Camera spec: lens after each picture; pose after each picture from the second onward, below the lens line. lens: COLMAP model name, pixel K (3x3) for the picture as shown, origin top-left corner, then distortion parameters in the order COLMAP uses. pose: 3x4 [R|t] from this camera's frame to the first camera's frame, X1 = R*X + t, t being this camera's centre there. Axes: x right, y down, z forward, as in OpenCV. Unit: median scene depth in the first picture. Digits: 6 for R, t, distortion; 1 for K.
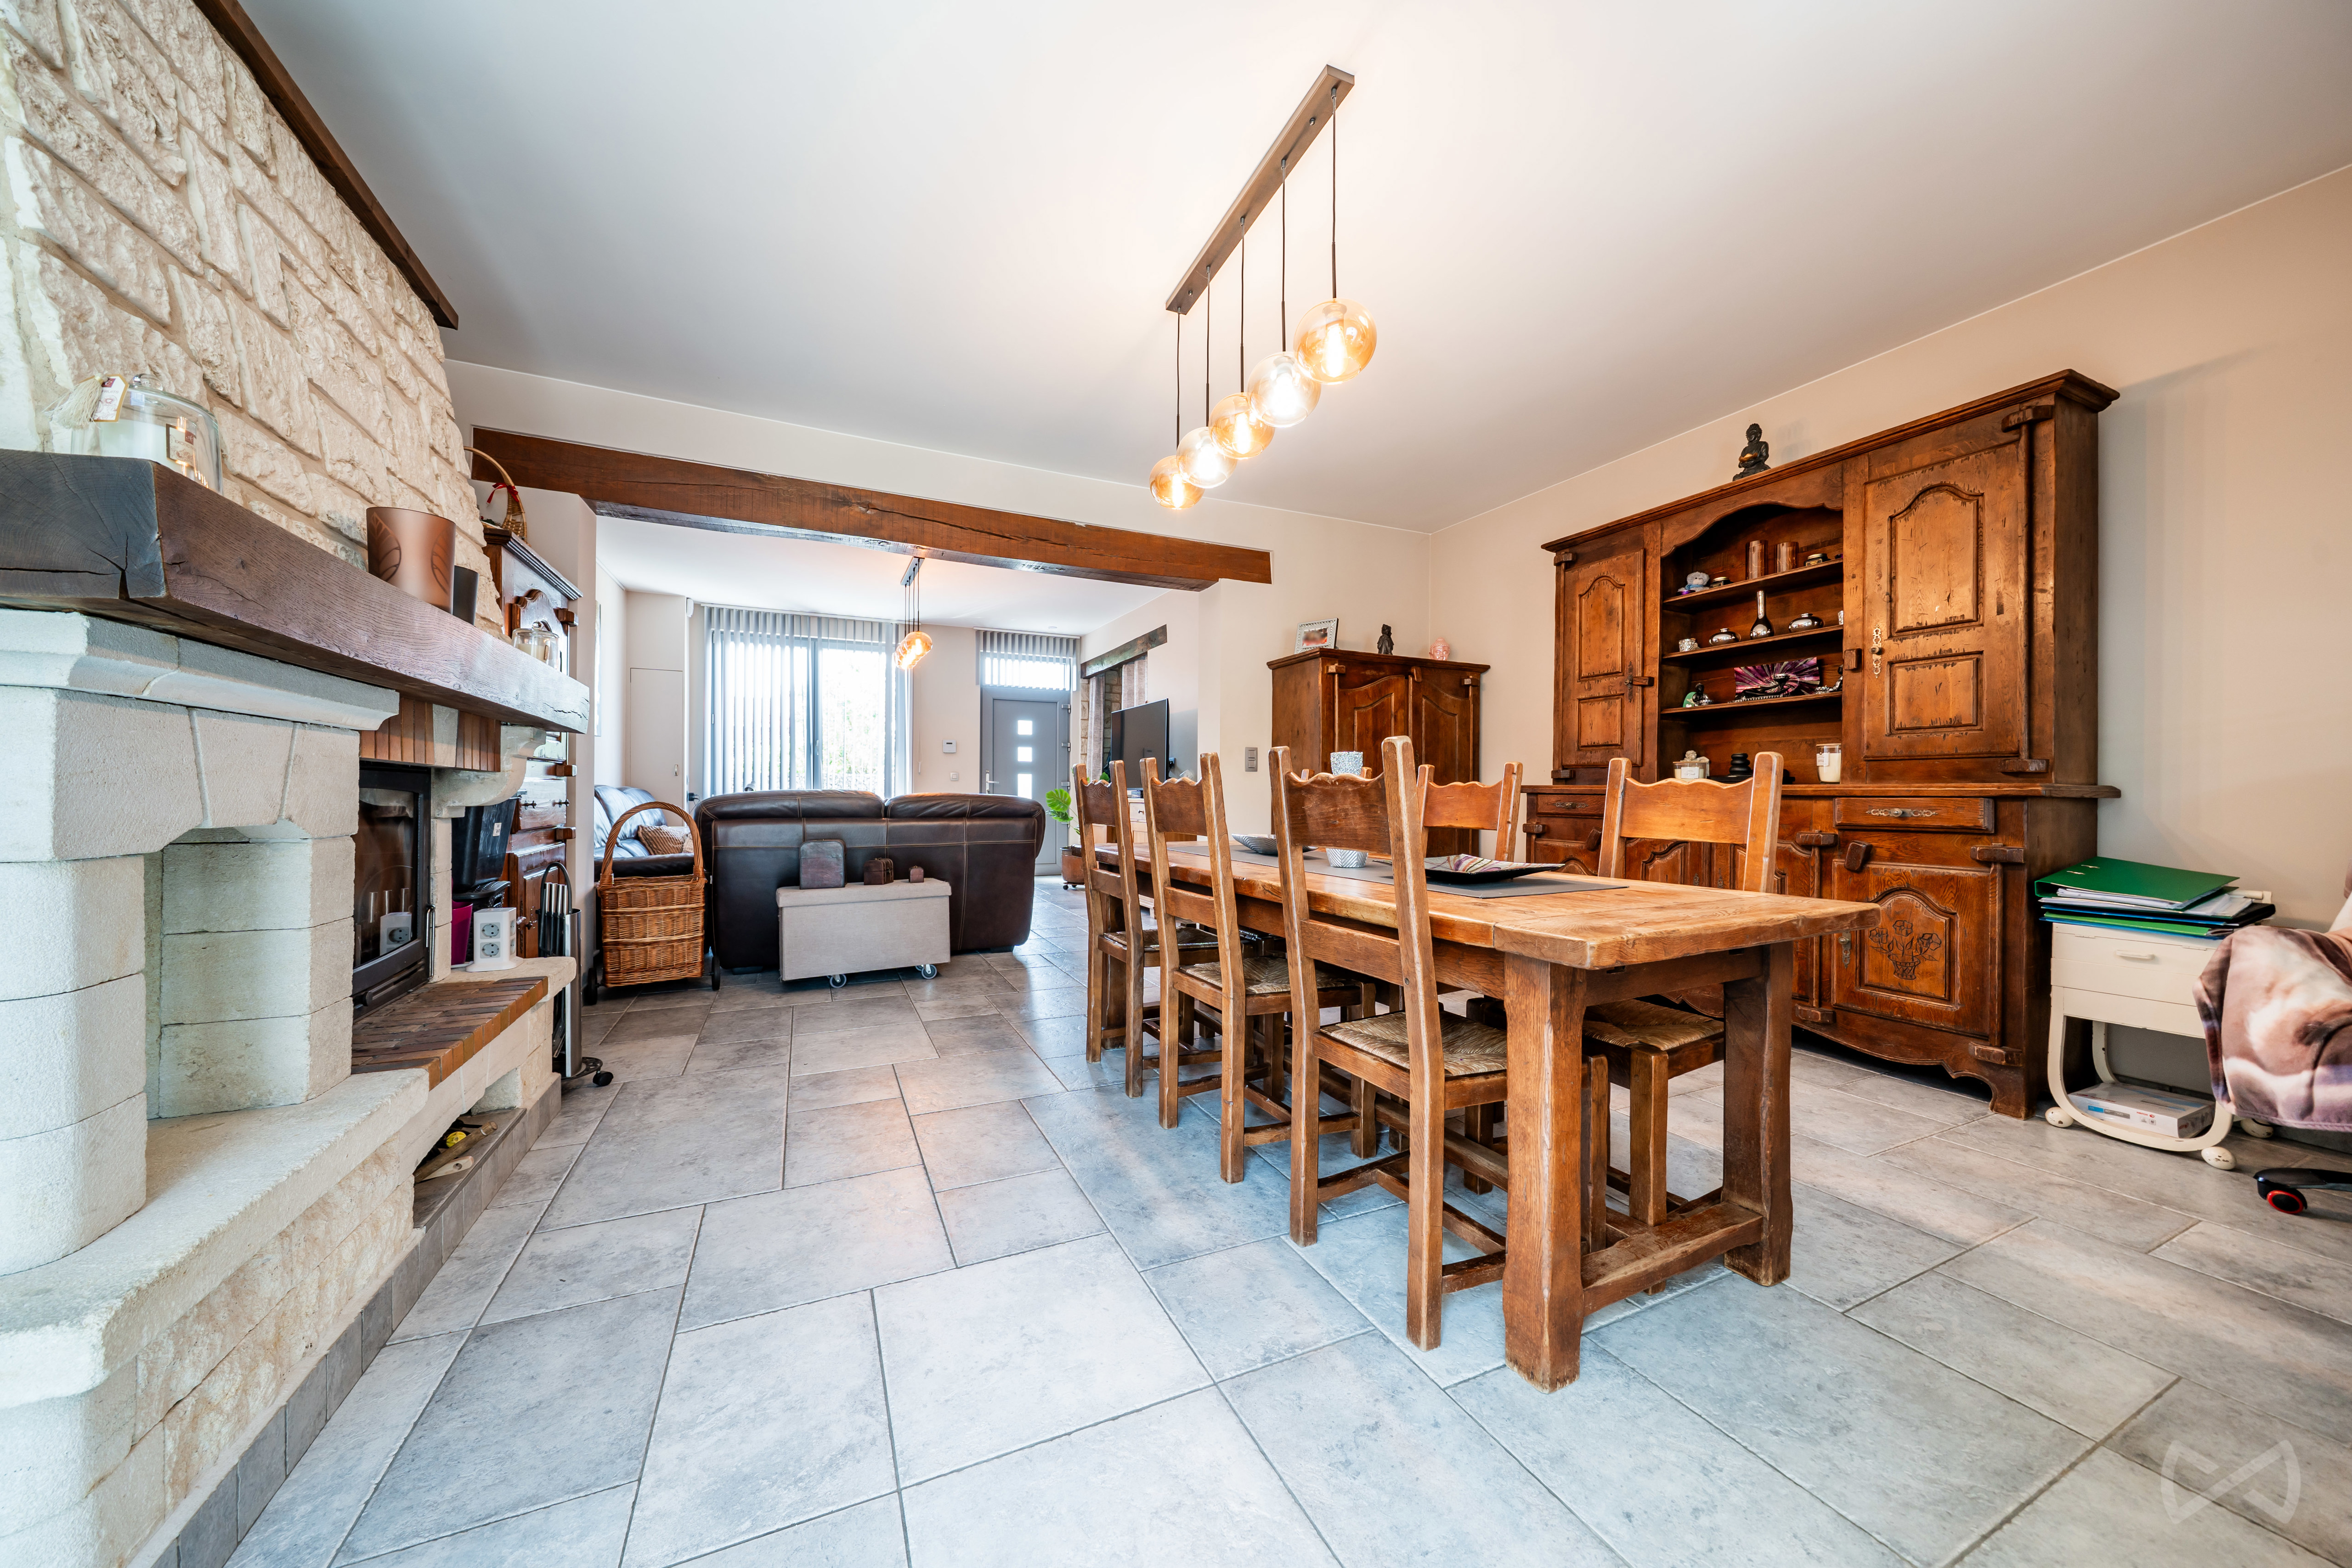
lens RADIAL K [[800.9, 0, 1186.0], [0, 800.9, 791.5], [0, 0, 1]] dist [-0.003171, 0.000488]
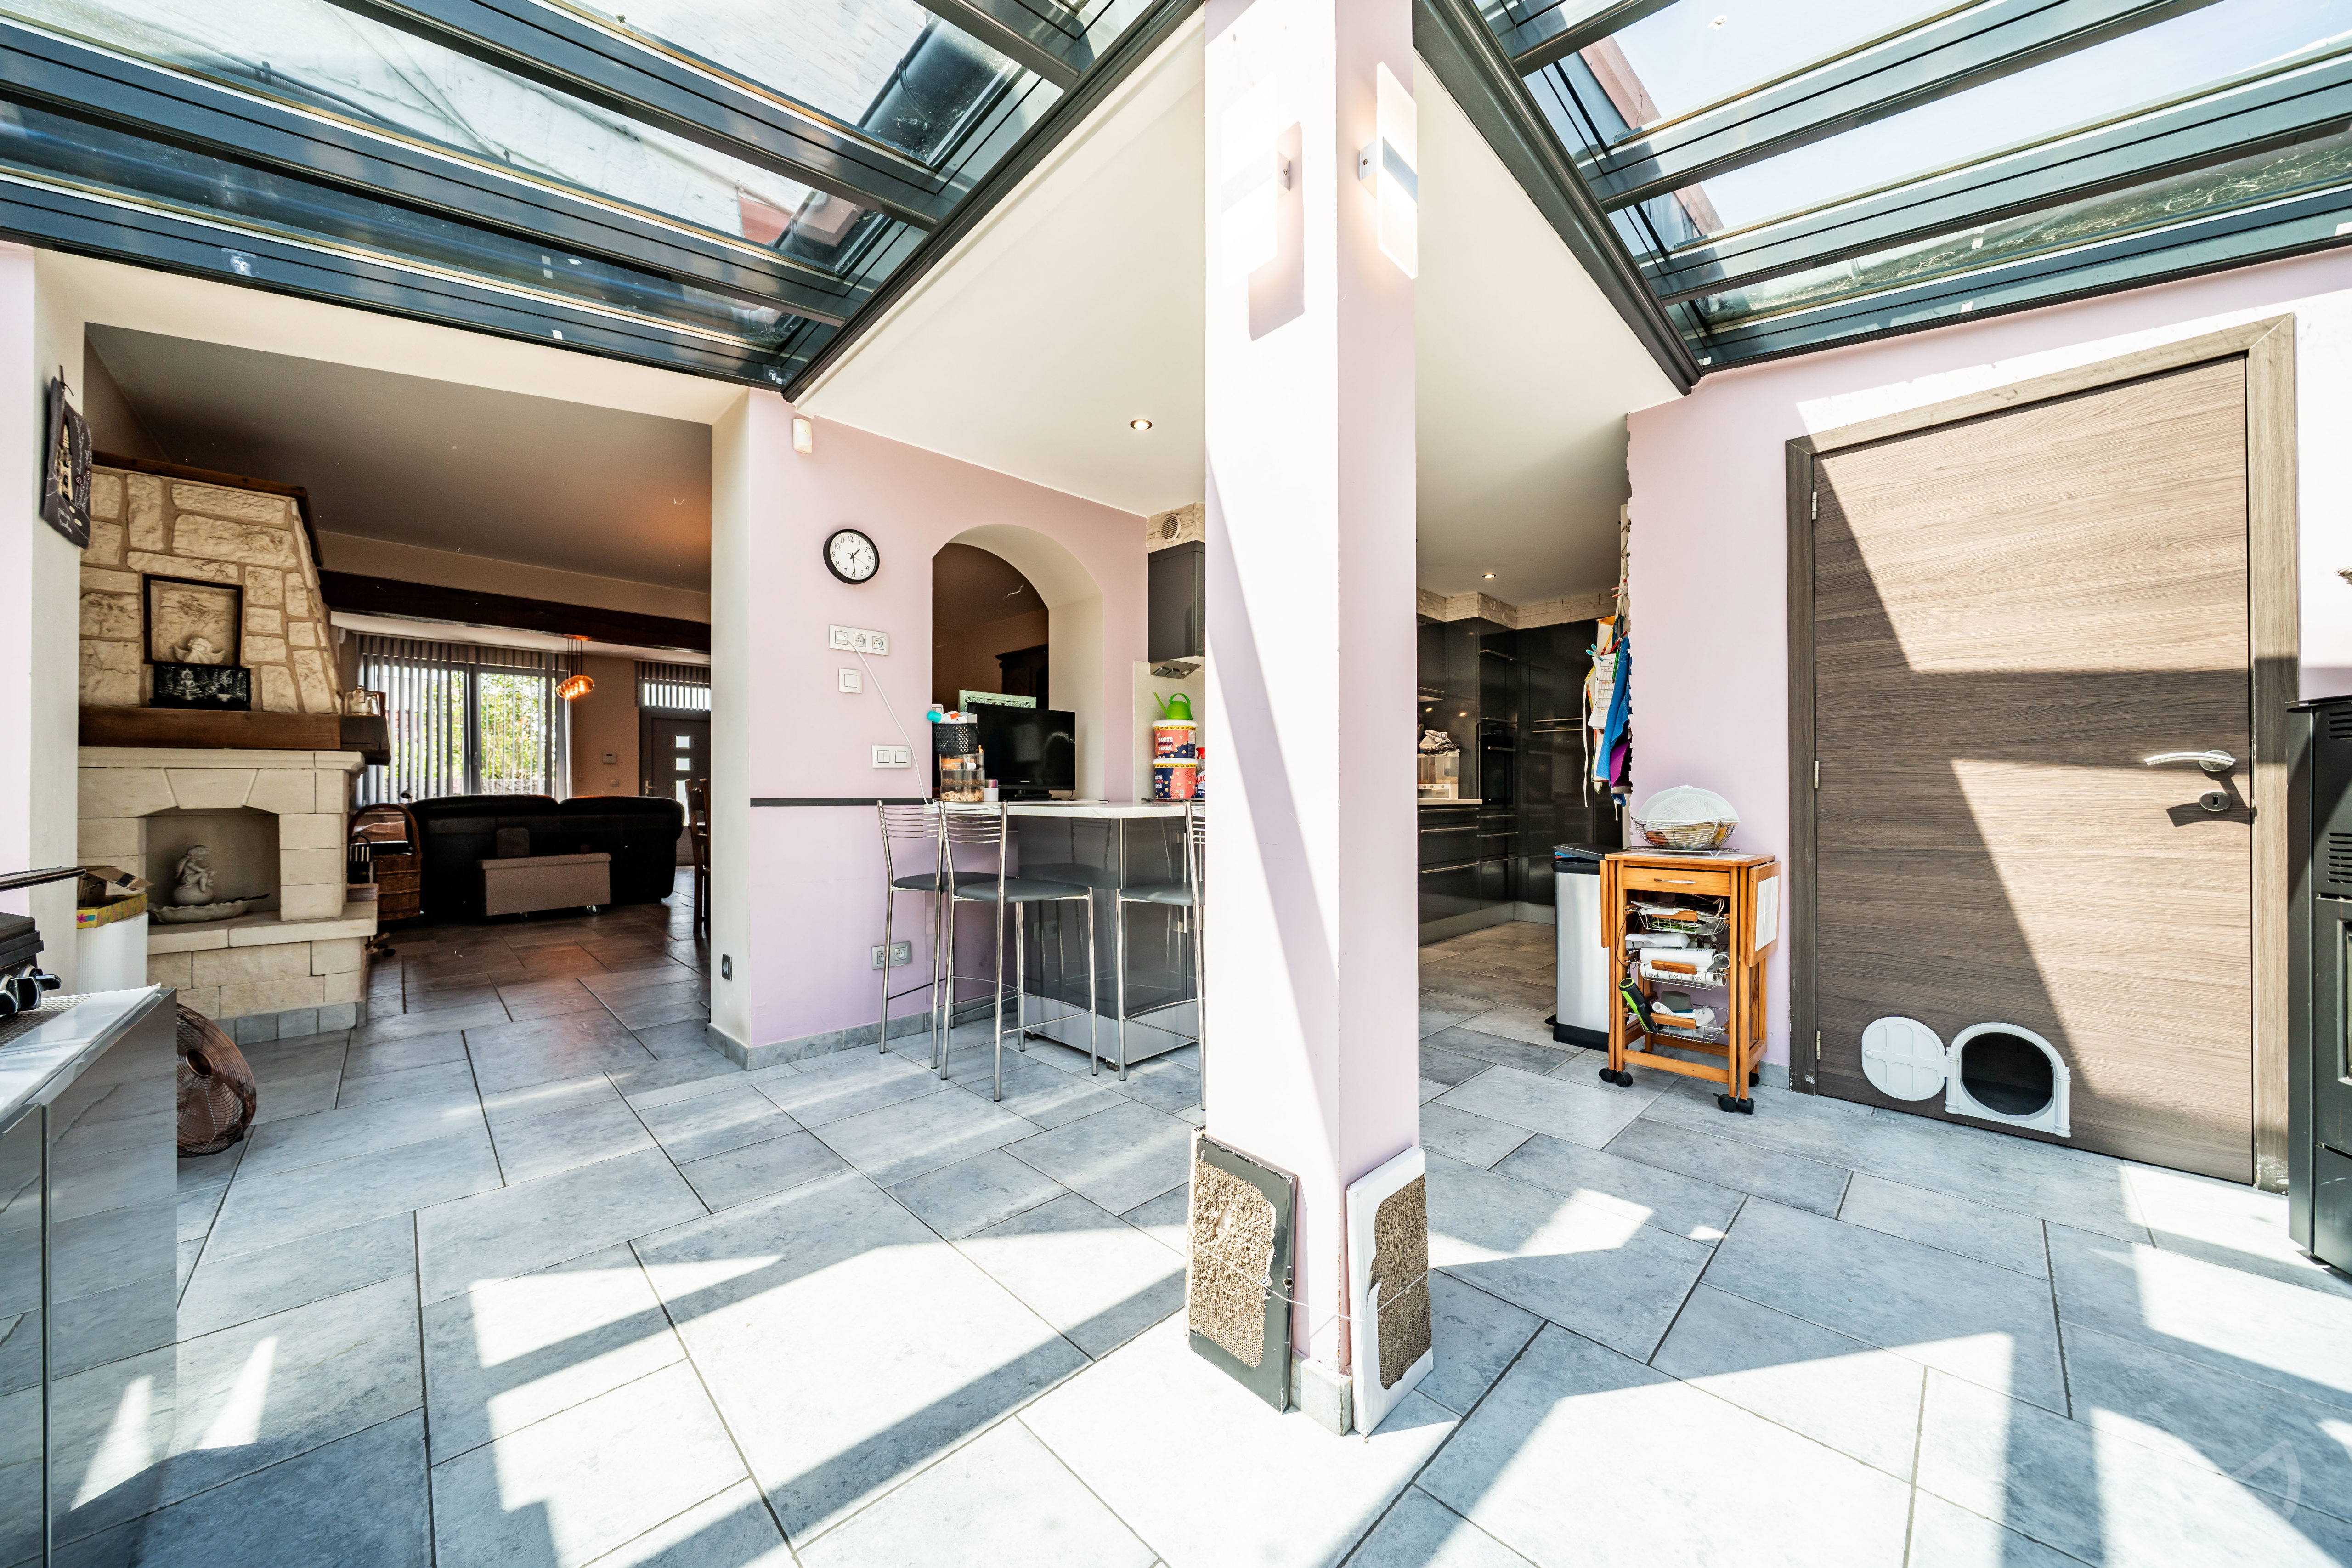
lens RADIAL K [[800.9, 0, 1174.8], [0, 800.9, 790.2], [0, 0, 1]] dist [-0.003171, 0.000488]
pose [[0.946546, -0.005816, 0.322517, 0.302643], [0.006923, 0.999973, -0.002284, 0.002294], [-0.322495, 0.004395, 0.946561, -1.029261]]
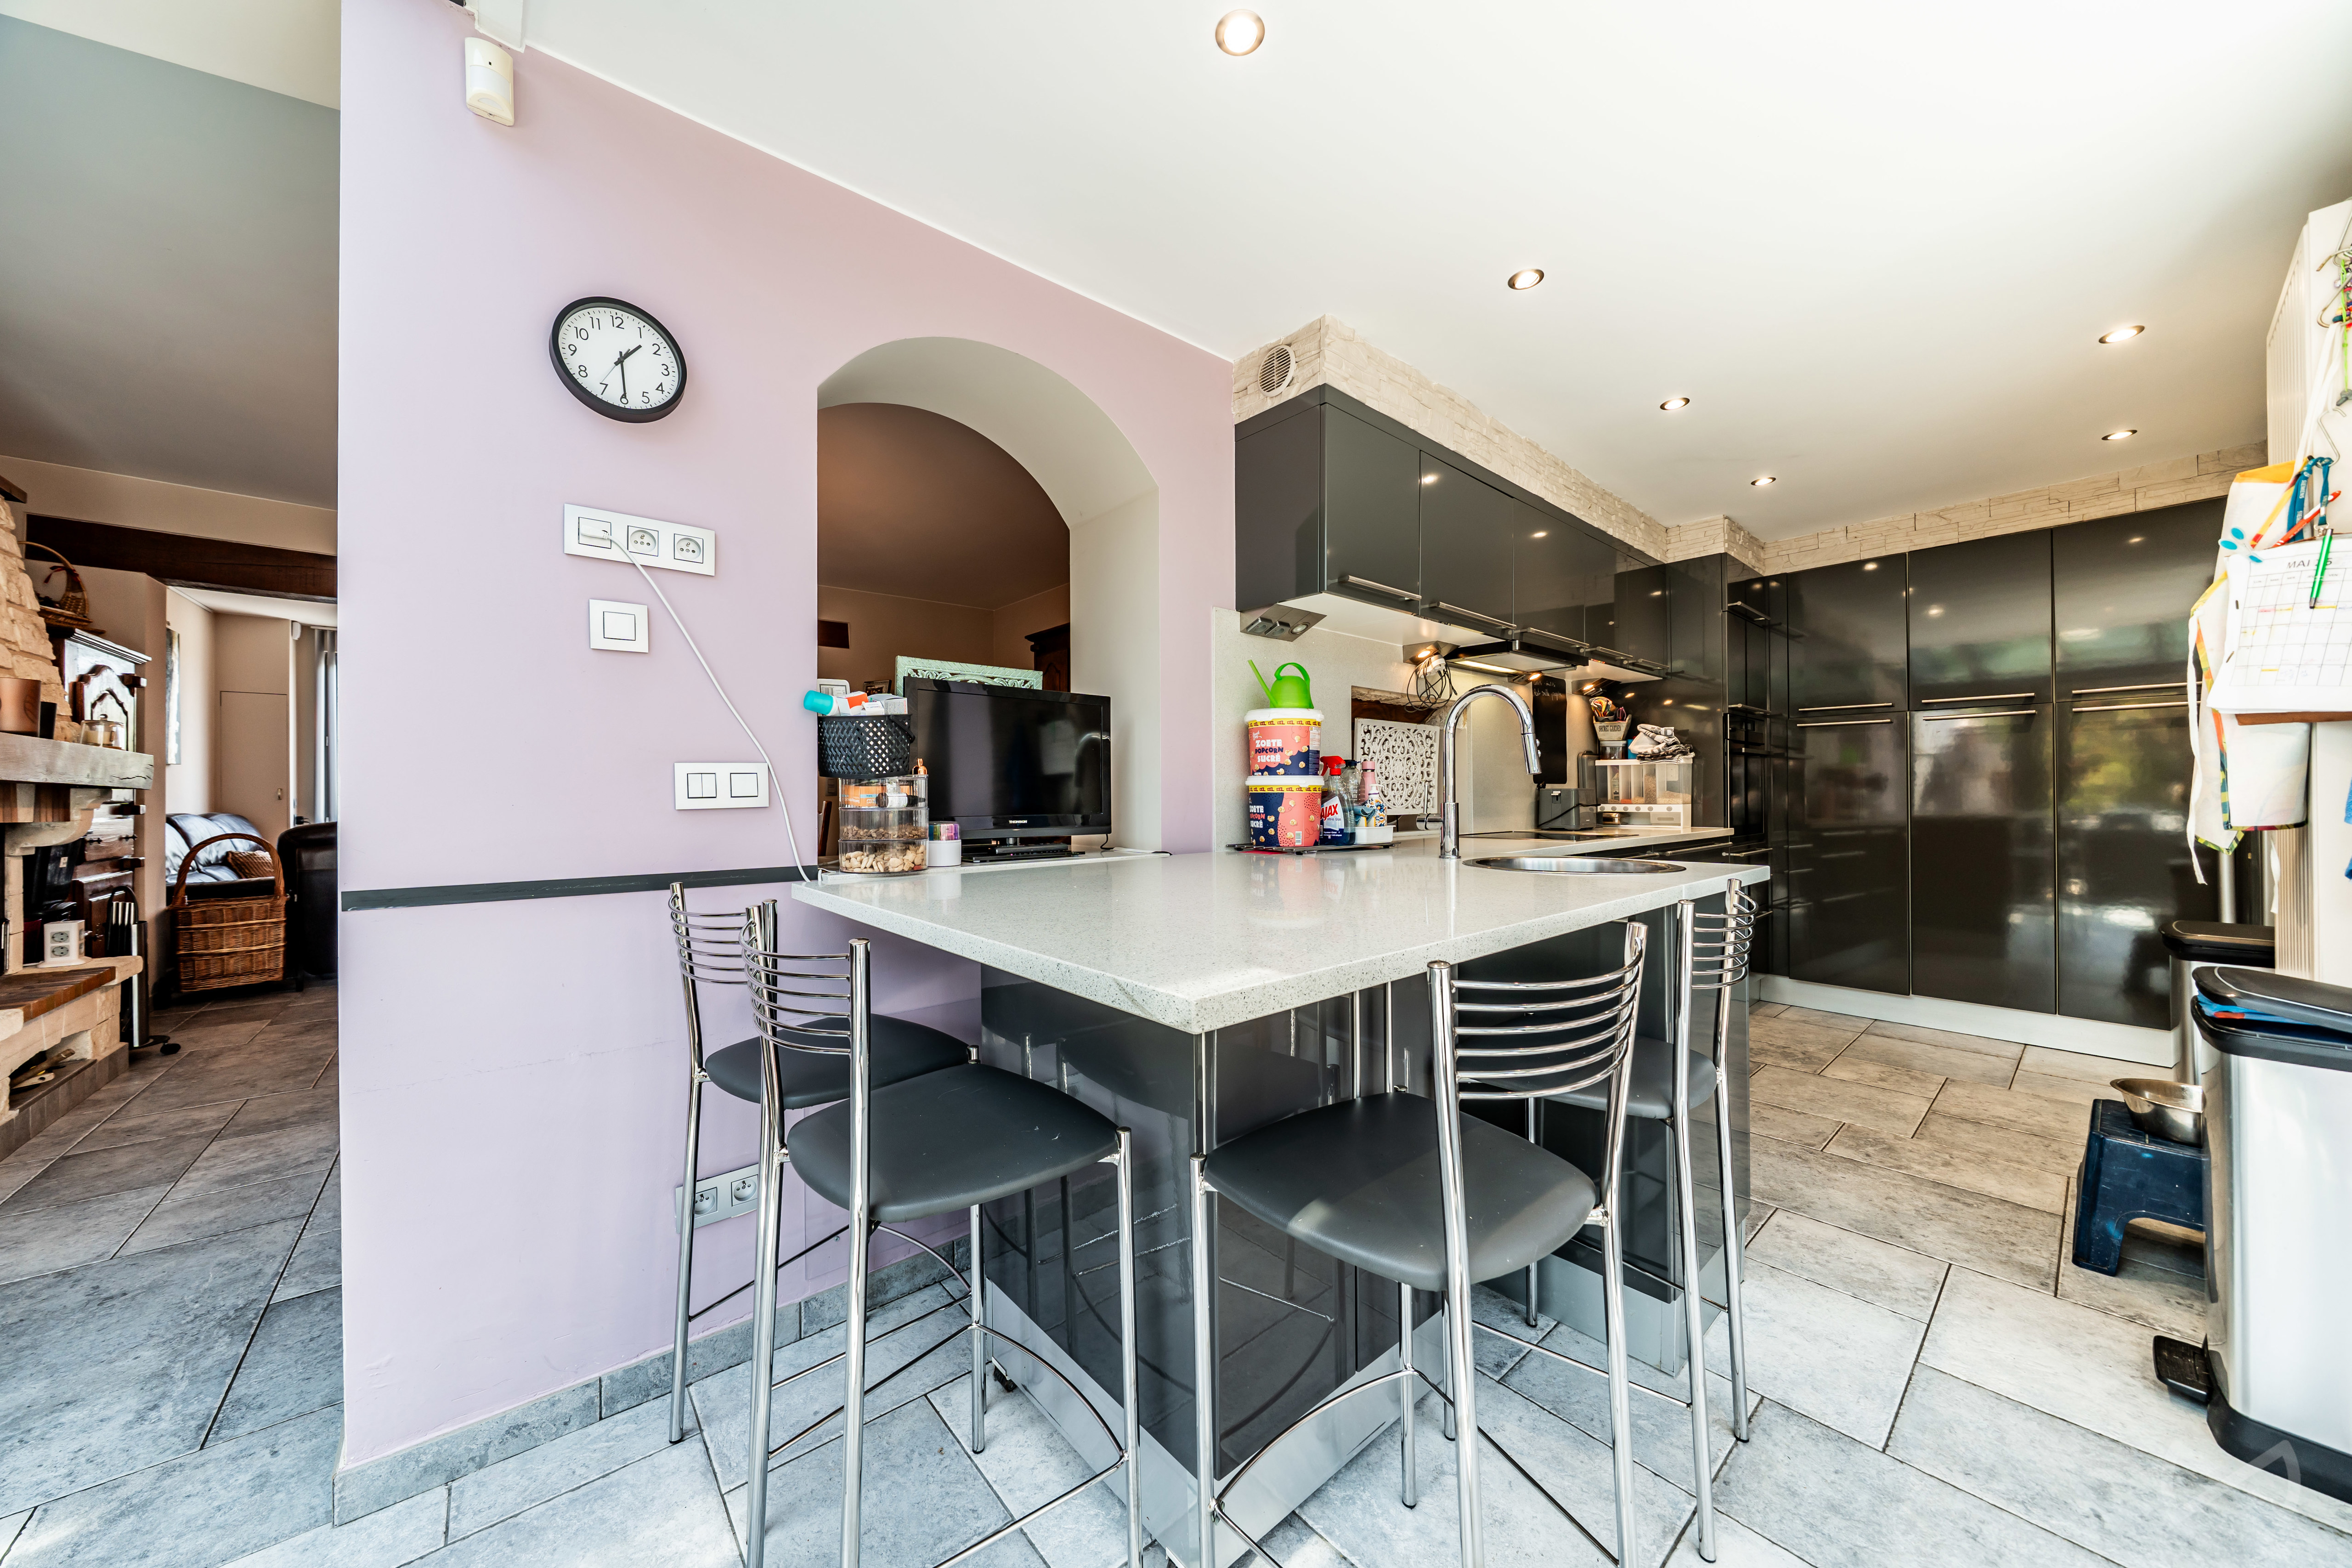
lens RADIAL K [[800.9, 0, 1178.7], [0, 800.9, 791.1], [0, 0, 1]] dist [-0.003171, 0.000488]
pose [[0.967512, -0.009960, 0.252629, 0.427101], [0.010851, 0.999939, -0.002136, -0.034578], [-0.252592, 0.004808, 0.967561, -0.537863]]
